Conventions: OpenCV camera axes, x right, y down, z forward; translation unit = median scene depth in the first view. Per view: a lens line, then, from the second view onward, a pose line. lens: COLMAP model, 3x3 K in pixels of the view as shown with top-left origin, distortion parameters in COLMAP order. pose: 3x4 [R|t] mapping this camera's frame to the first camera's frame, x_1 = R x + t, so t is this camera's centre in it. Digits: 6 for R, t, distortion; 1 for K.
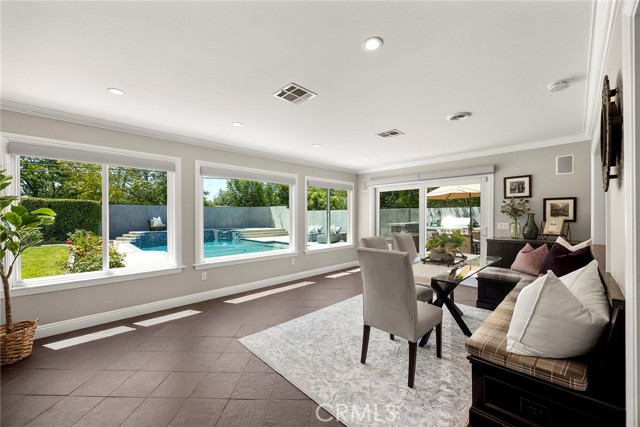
lens RADIAL K [[246.8, 0, 318.1], [0, 246.8, 210.5], [0, 0, 1]] dist [-0.001303, -0.000118]
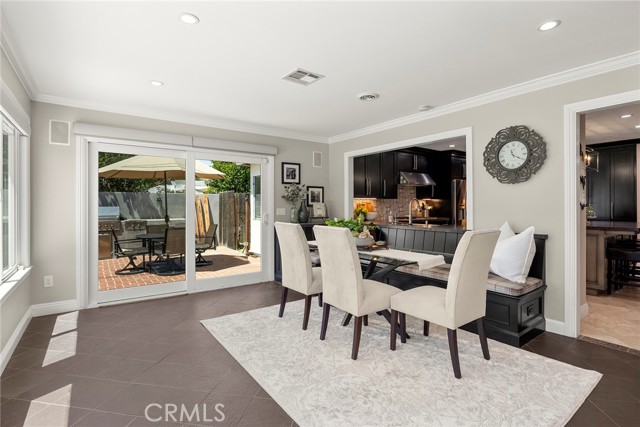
lens RADIAL K [[314.0, 0, 320.1], [0, 314.0, 203.7], [0, 0, 1]] dist [-0.001623, -0.000113]
pose [[0.134468, 0.005726, 0.990901, -0.484270], [-0.019958, 0.999796, -0.003069, 0.034051], [-0.990717, -0.019363, 0.134555, 0.713998]]
